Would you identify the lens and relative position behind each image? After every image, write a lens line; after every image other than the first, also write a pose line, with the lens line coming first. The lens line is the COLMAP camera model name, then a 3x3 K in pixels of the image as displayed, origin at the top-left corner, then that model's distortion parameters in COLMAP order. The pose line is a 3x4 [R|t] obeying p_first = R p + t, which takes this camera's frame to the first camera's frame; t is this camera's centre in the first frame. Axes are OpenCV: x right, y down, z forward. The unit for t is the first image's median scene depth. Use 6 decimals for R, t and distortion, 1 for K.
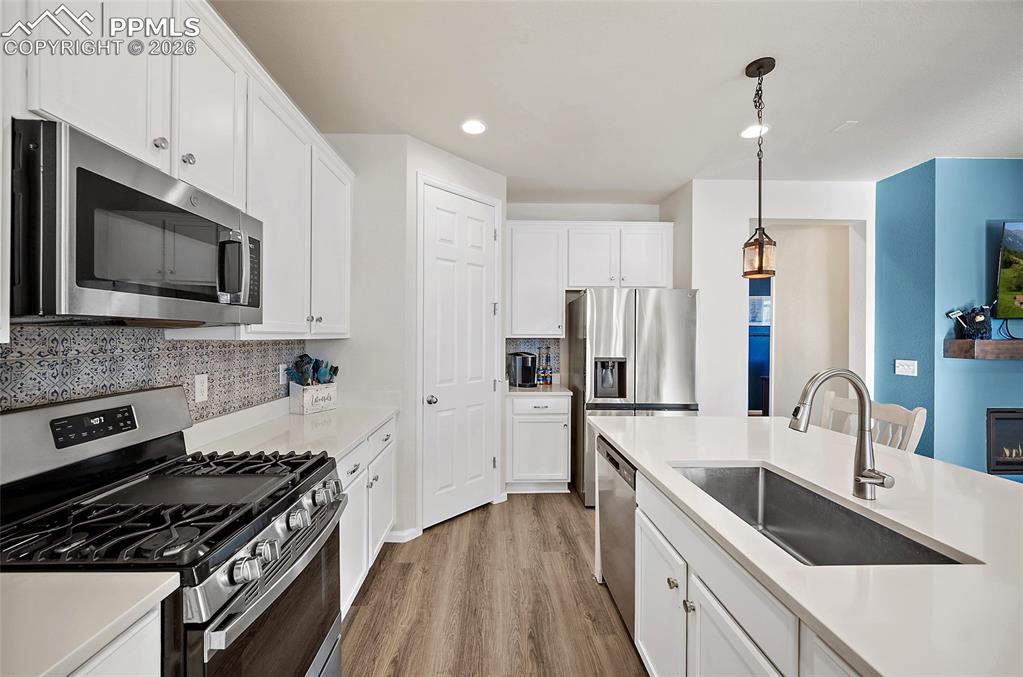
lens RADIAL K [[416.7, 0, 502.6], [0, 416.7, 335.4], [0, 0, 1]] dist [0.000188, -0.000710]
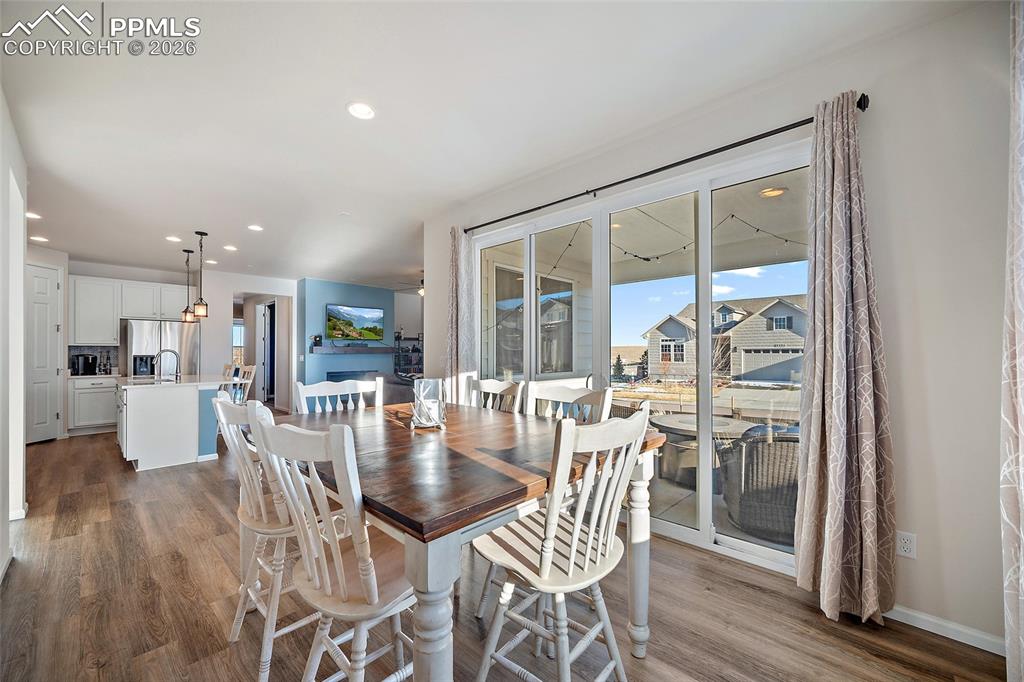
lens RADIAL K [[404.3, 0, 513.4], [0, 404.3, 352.2], [0, 0, 1]] dist [-0.004207, 0.001141]
pose [[0.705075, -0.005803, 0.709109, 0.147442], [0.003059, 0.999982, 0.005141, 0.037795], [-0.709126, -0.001455, 0.705080, -1.736938]]
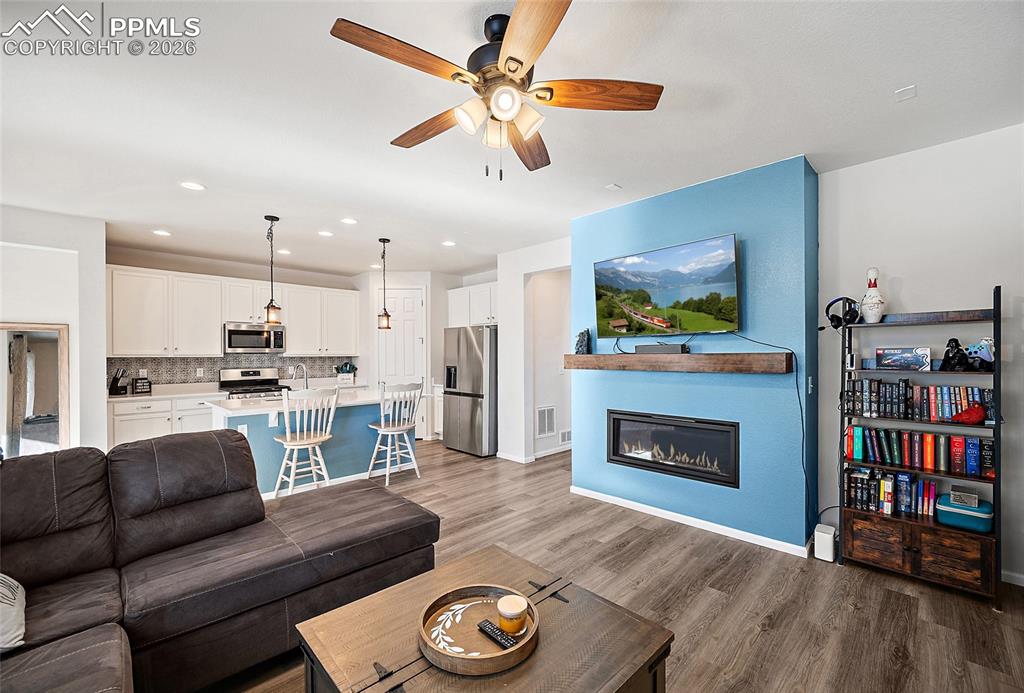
lens RADIAL K [[421.7, 0, 507.8], [0, 421.7, 349.1], [0, 0, 1]] dist [-0.011852, 0.000108]
pose [[0.685236, -0.017153, -0.728119, 1.883418], [0.009670, 0.999849, -0.014454, 0.009423], [0.728257, 0.002864, 0.685298, -0.082272]]
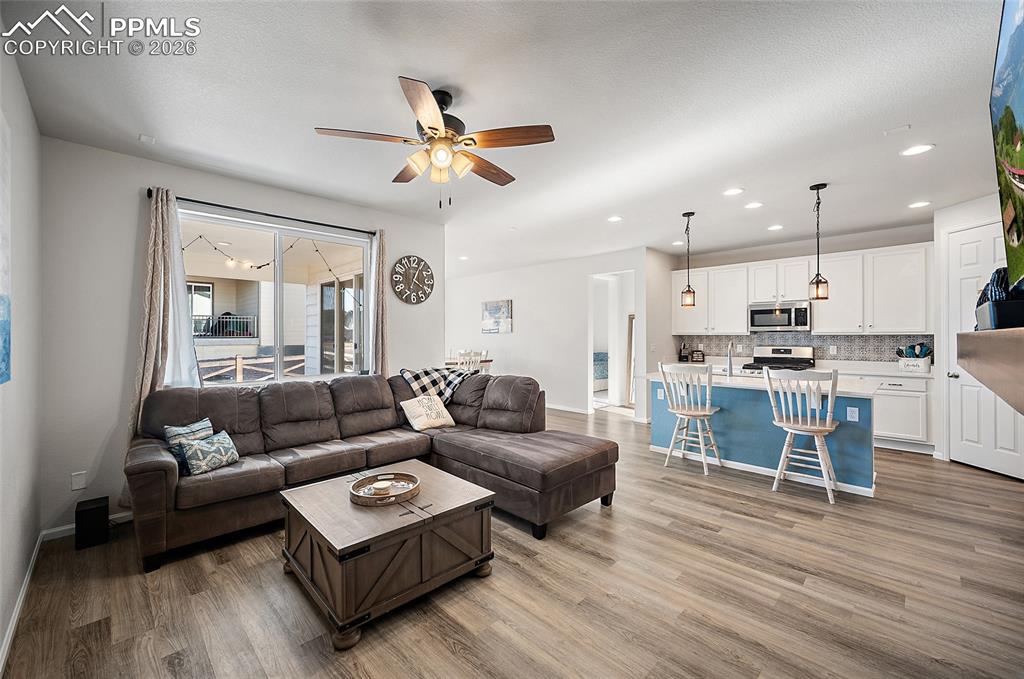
lens RADIAL K [[404.3, 0, 508.9], [0, 404.3, 337.0], [0, 0, 1]] dist [-0.004207, 0.001141]
pose [[-0.734443, 0.001350, -0.678669, 1.881980], [0.002212, 0.999997, -0.000406, 0.013627], [0.678667, -0.001799, -0.734444, 0.922385]]
